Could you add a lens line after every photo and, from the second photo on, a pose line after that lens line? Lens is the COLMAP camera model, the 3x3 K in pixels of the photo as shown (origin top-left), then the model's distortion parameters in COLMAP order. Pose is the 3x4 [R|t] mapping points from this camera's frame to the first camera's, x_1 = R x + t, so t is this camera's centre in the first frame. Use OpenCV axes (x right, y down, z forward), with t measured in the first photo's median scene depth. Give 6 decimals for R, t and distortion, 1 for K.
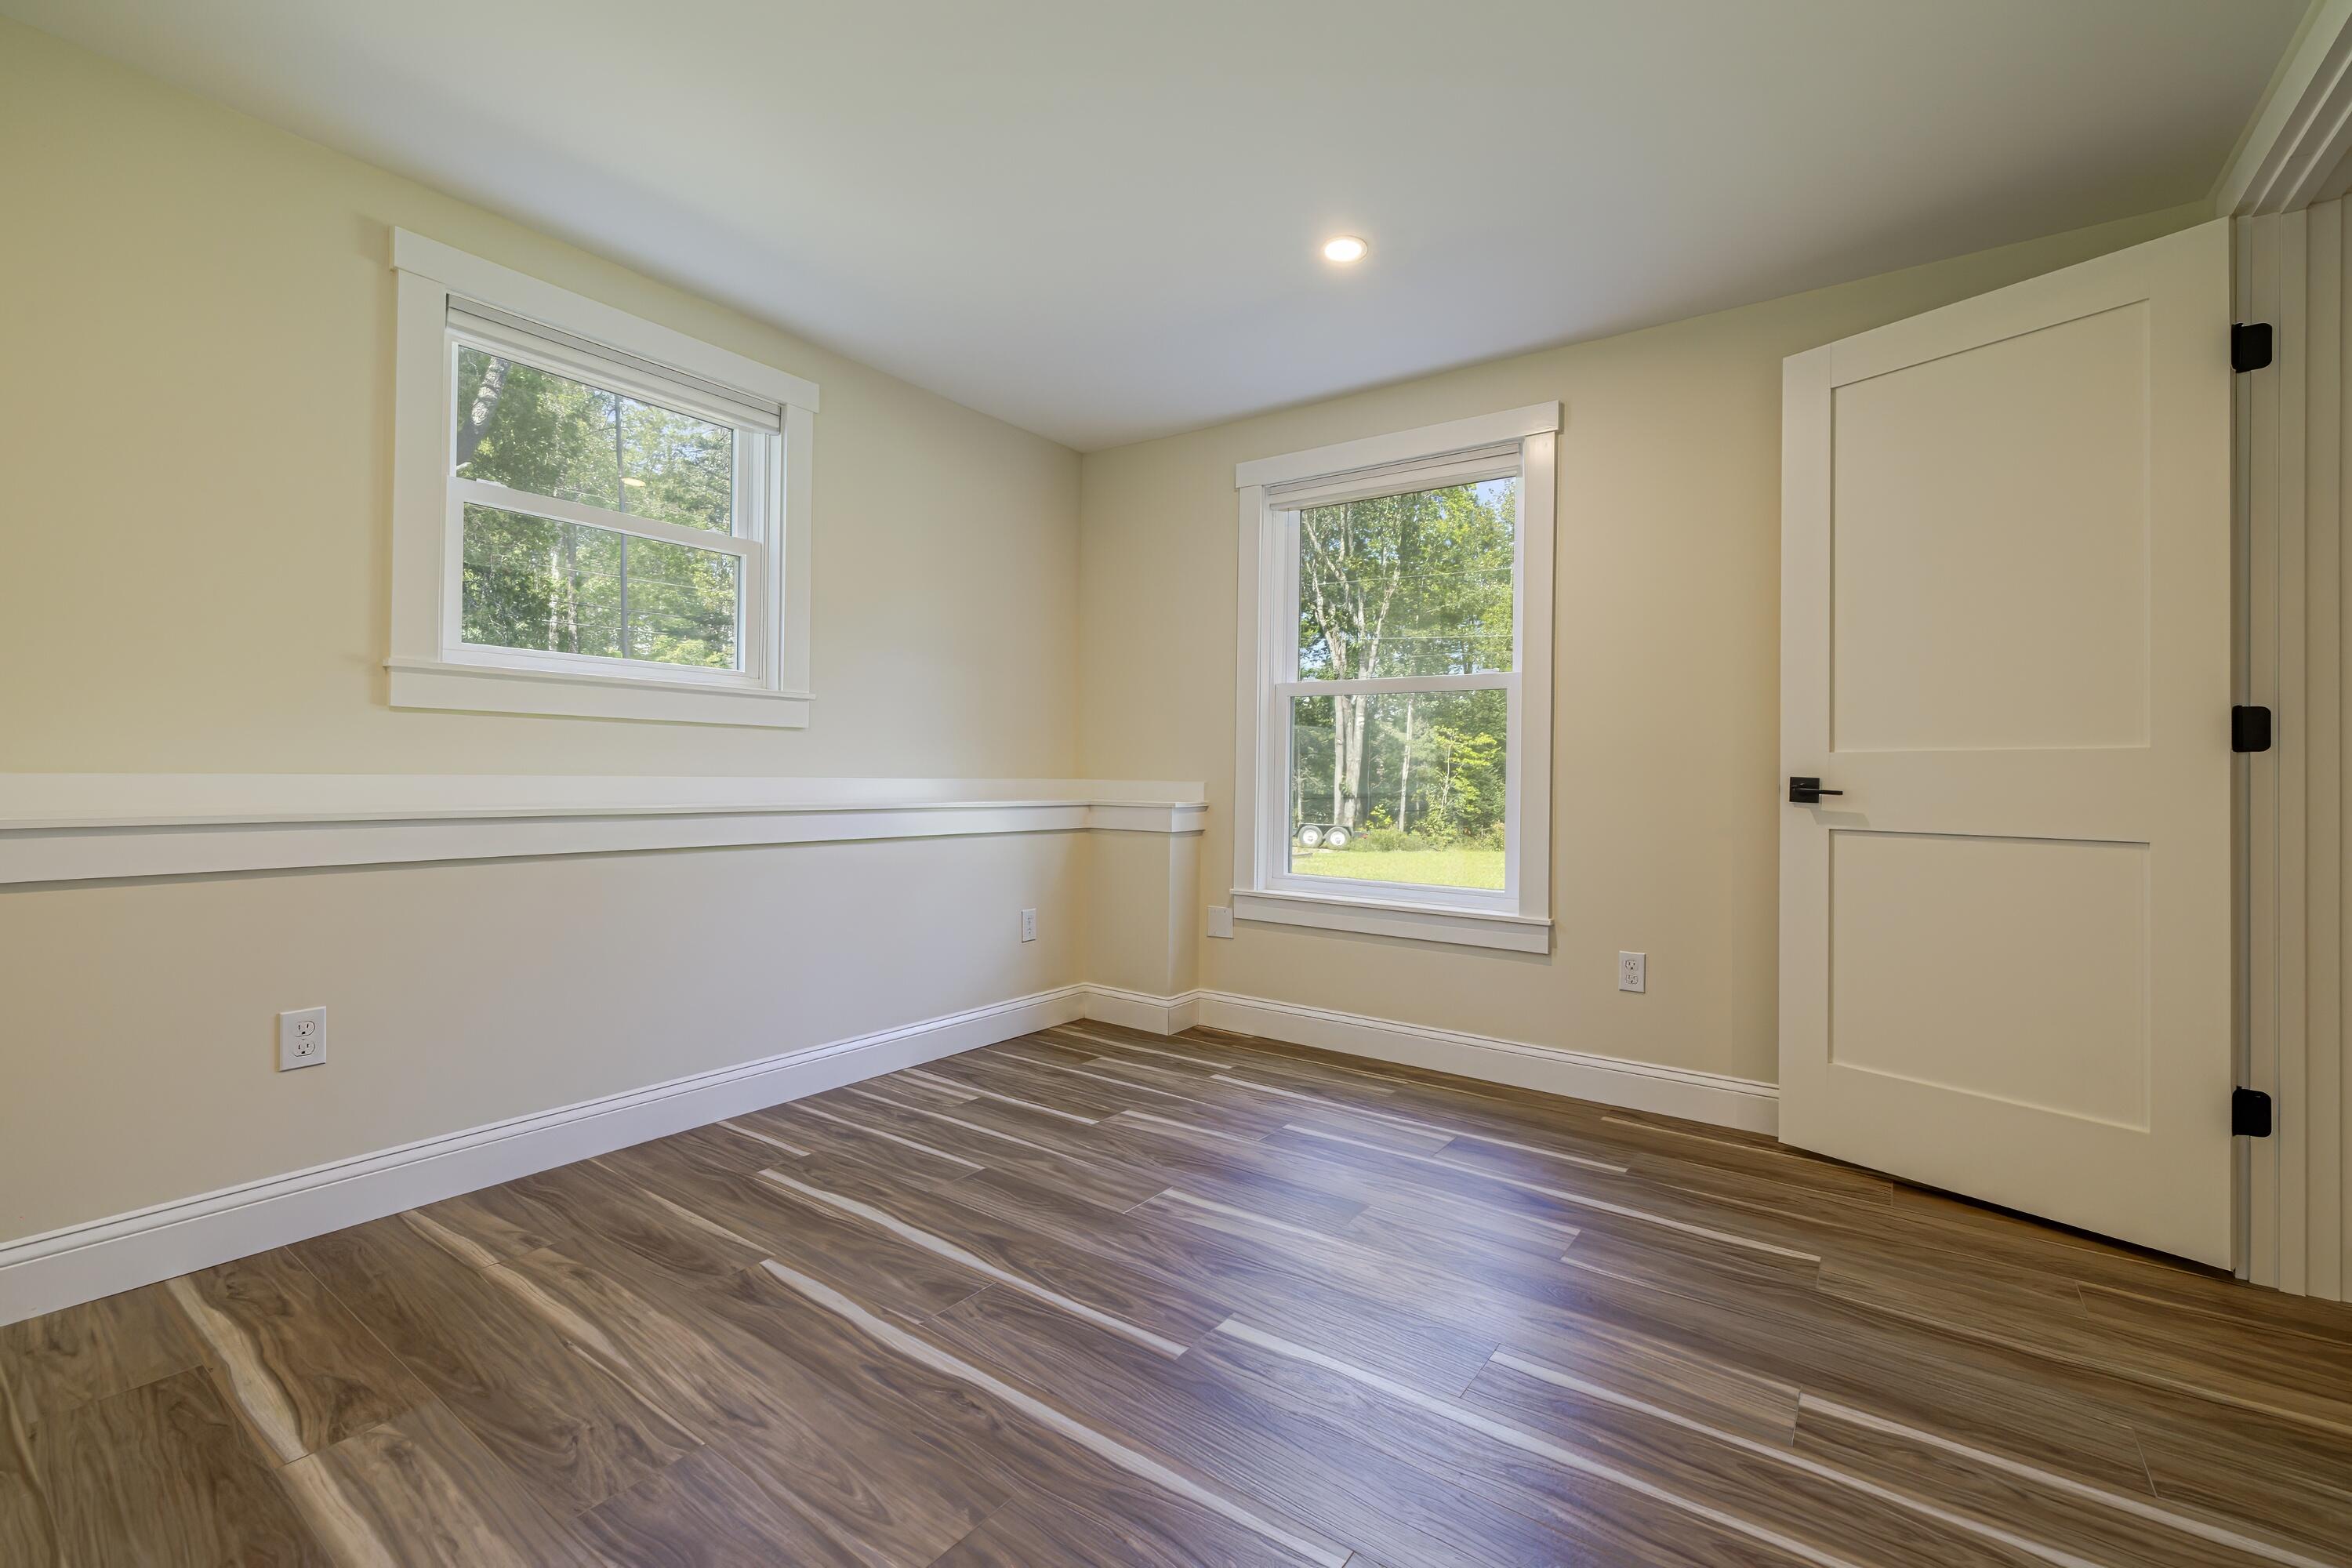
lens RADIAL K [[992.3, 0, 1180.3], [0, 992.3, 773.7], [0, 0, 1]] dist [0.002231, 0.000245]
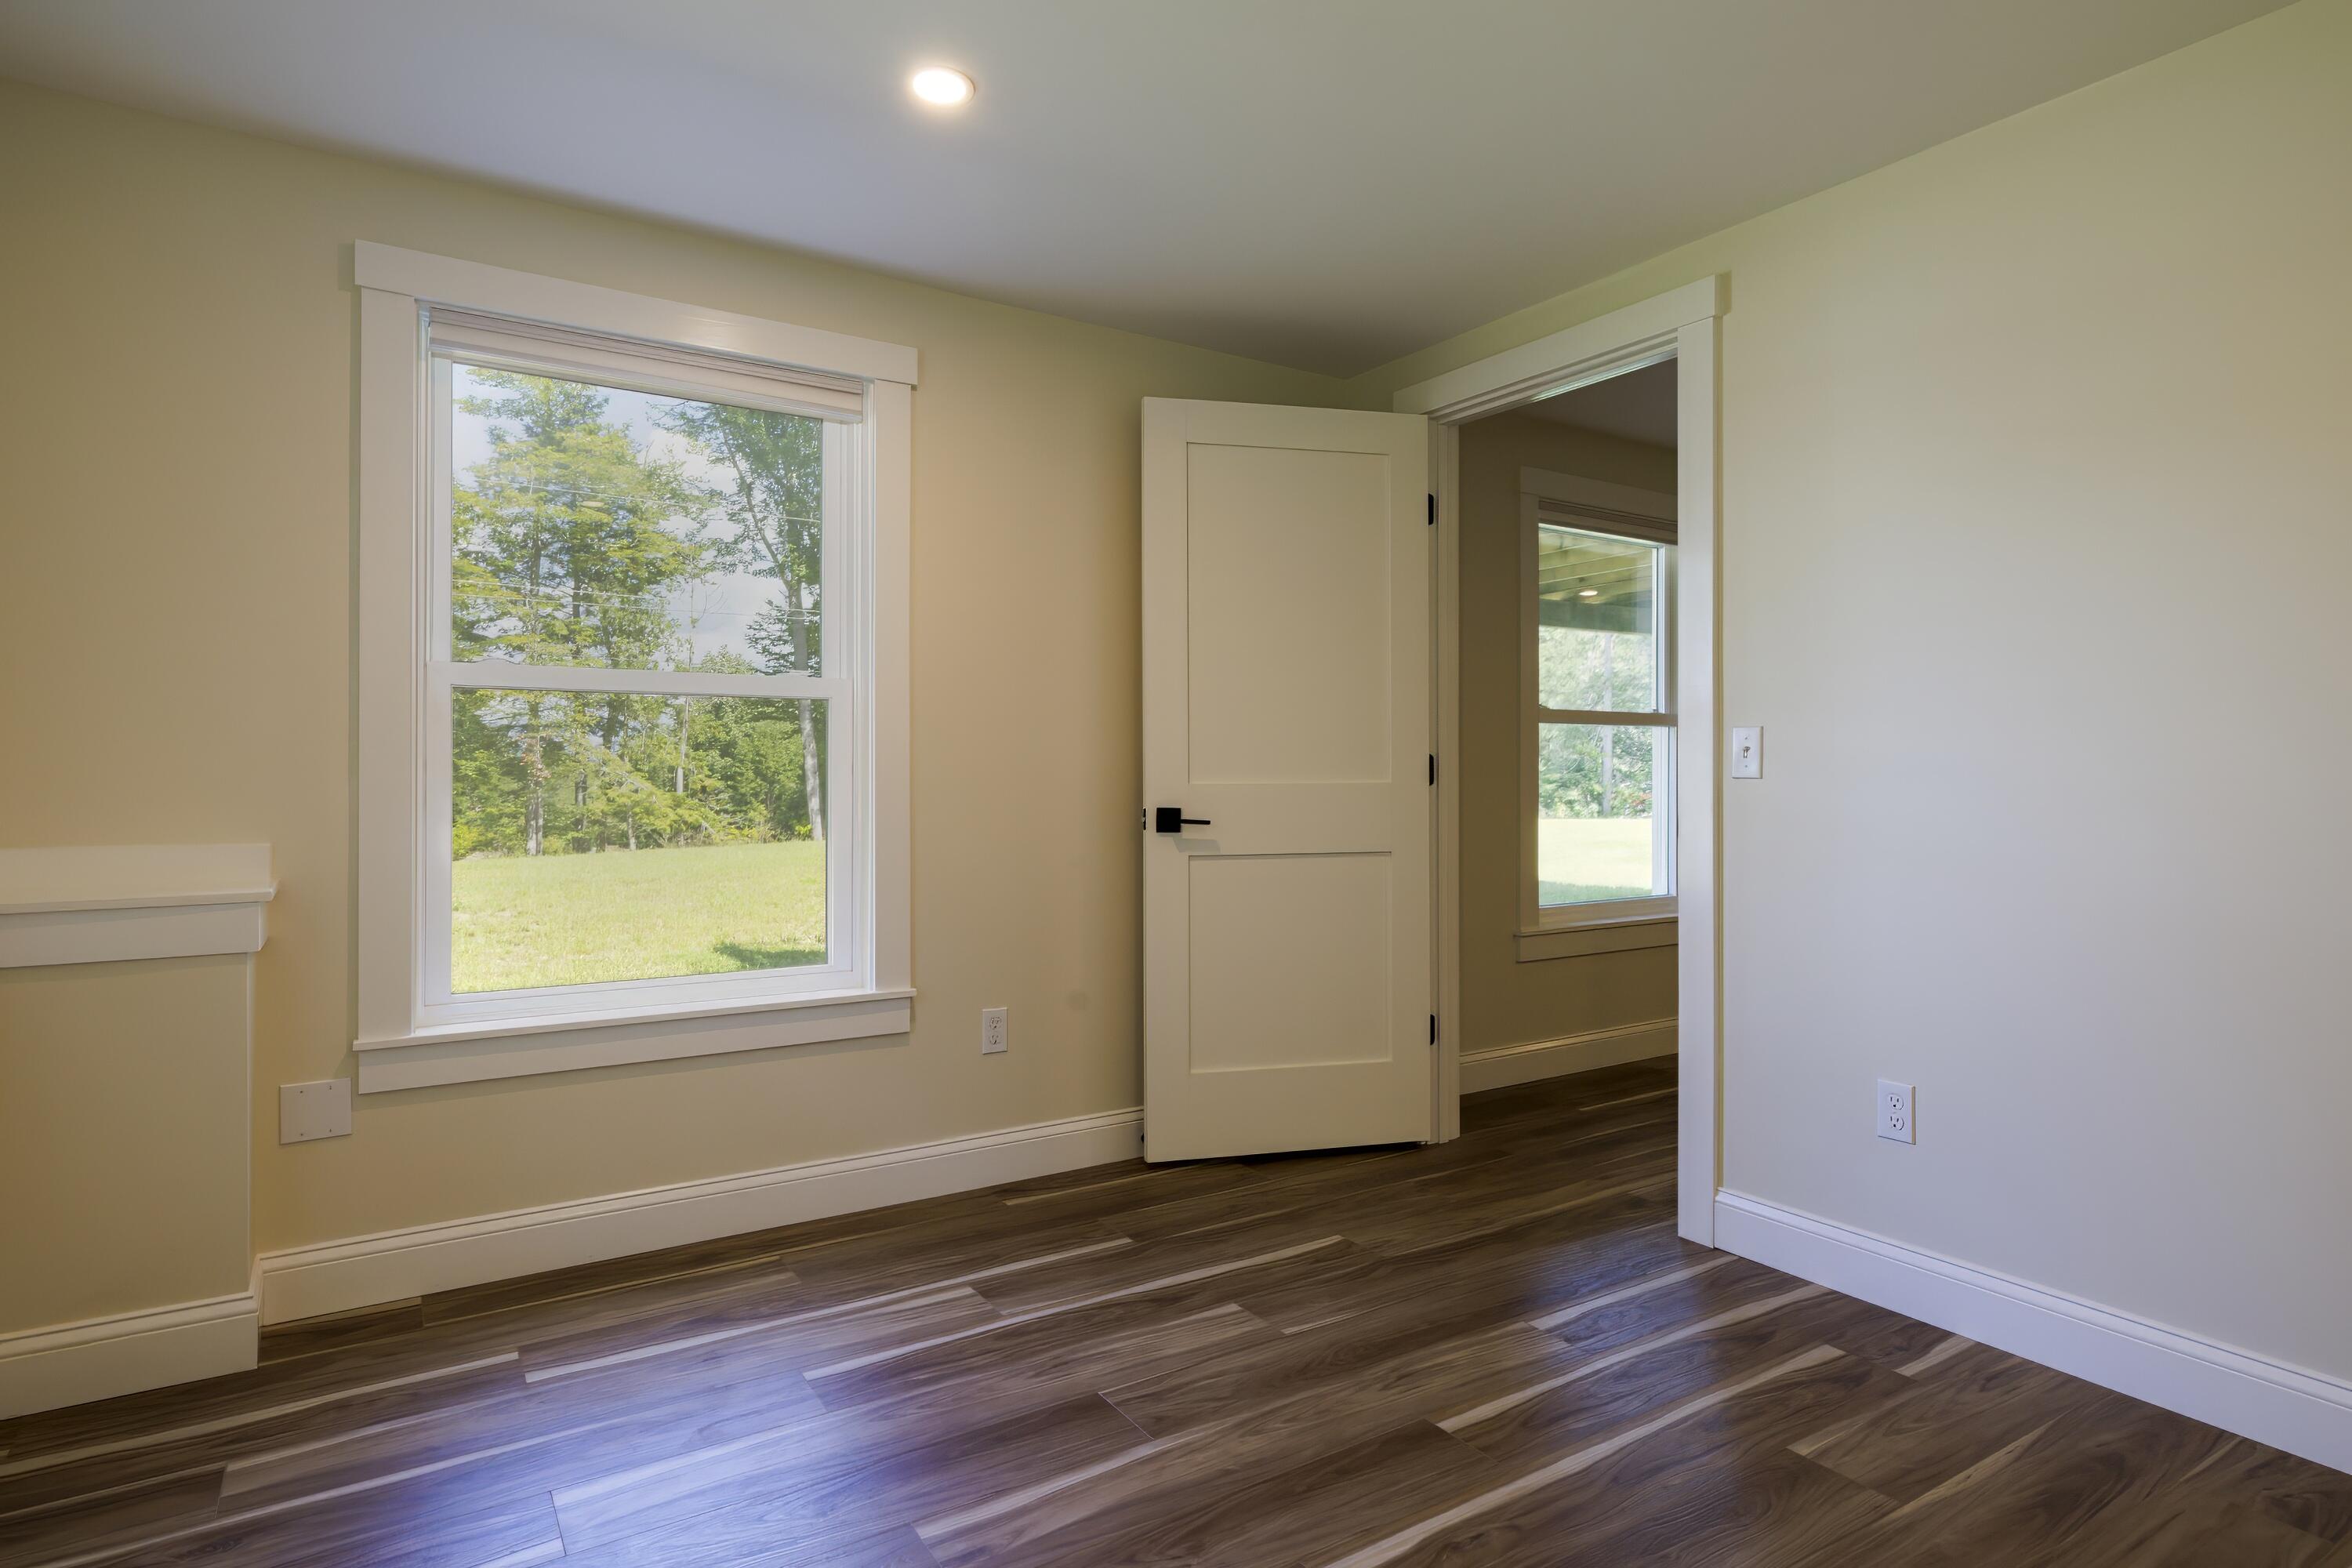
lens RADIAL K [[1249.0, 0, 1176.3], [0, 1249.0, 769.5], [0, 0, 1]] dist [-0.000130, 0.001003]
pose [[0.368081, -0.012731, 0.929707, -0.586799], [0.002263, 0.999916, 0.012796, -0.052961], [-0.929791, -0.002606, 0.368078, 0.502467]]
